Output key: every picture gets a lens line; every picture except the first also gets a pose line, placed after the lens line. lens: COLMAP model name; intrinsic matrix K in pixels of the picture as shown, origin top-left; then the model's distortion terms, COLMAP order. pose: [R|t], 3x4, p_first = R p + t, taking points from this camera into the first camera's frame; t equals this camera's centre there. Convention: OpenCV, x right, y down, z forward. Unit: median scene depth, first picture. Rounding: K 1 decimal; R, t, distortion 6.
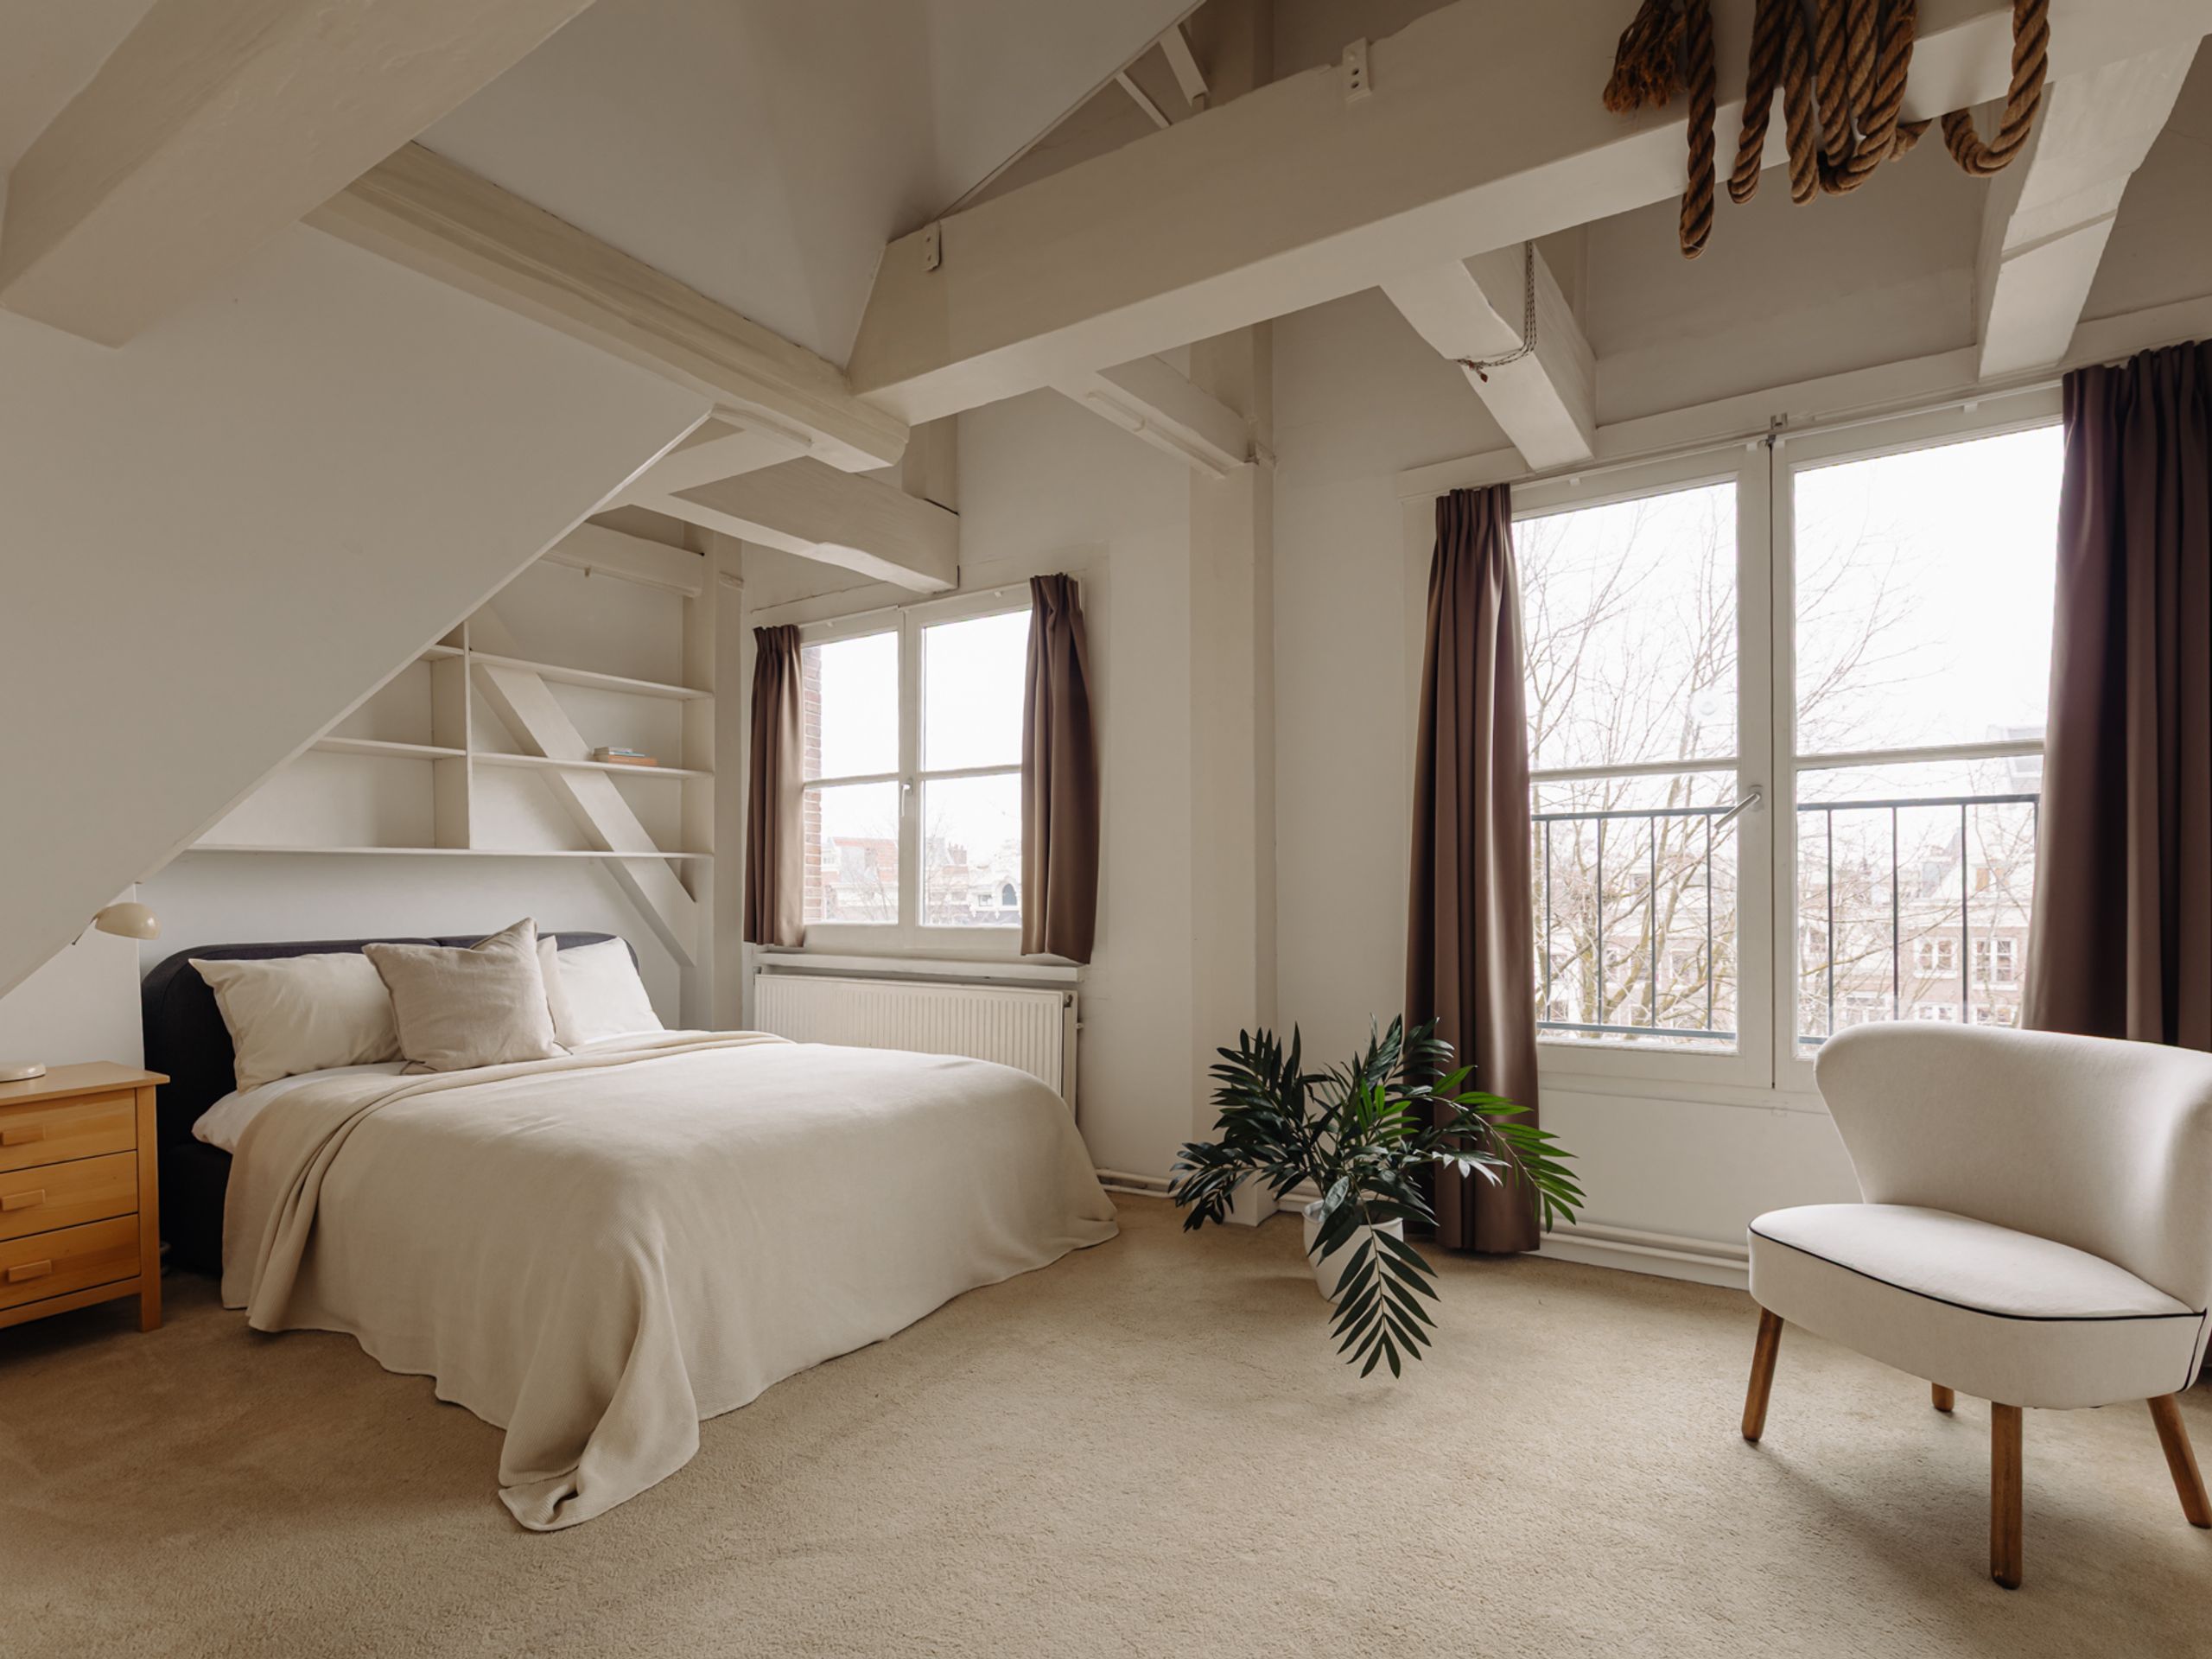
lens RADIAL K [[1116.2, 0, 1107.4], [0, 1116.2, 887.2], [0, 0, 1]] dist [0.000258, 0.000155]
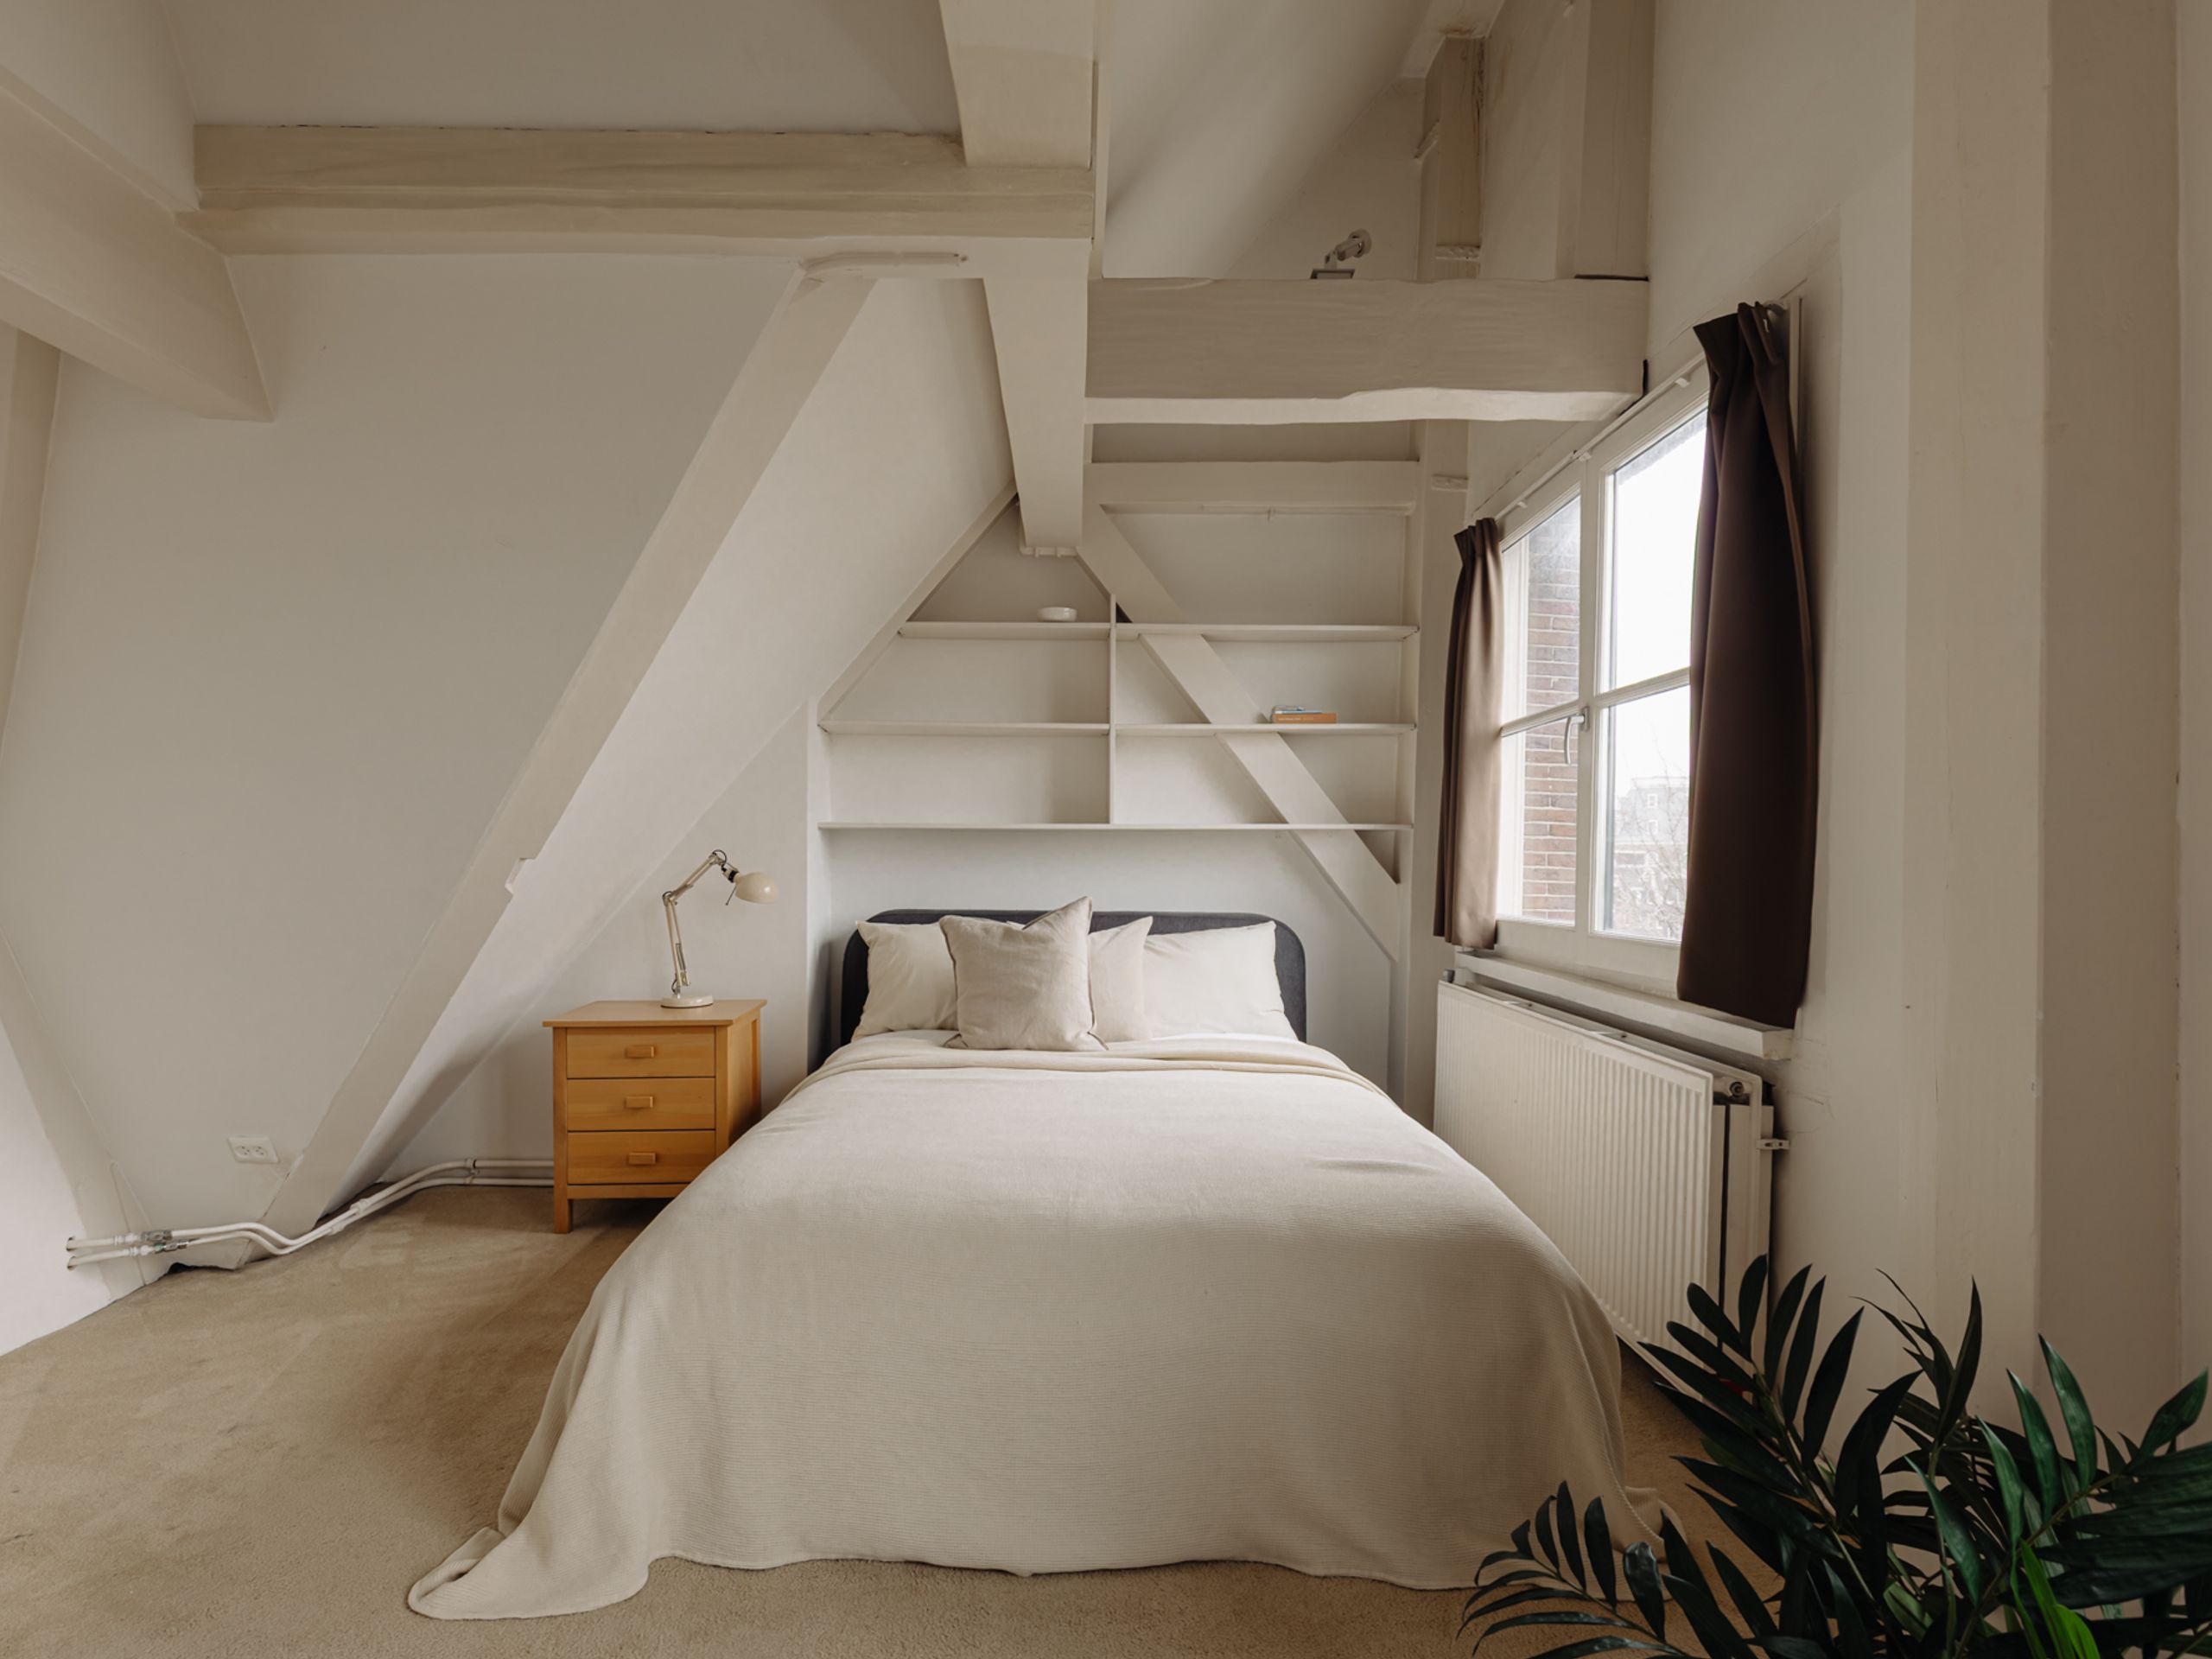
lens RADIAL K [[1130.4, 0, 1106.0], [0, 1130.4, 829.5], [0, 0, 1]] dist [0.012616, -0.000115]
pose [[0.544789, -0.007007, -0.838544, 0.270959], [-0.013234, 0.999769, -0.016952, -0.012387], [0.838469, 0.020332, 0.544570, 0.467567]]
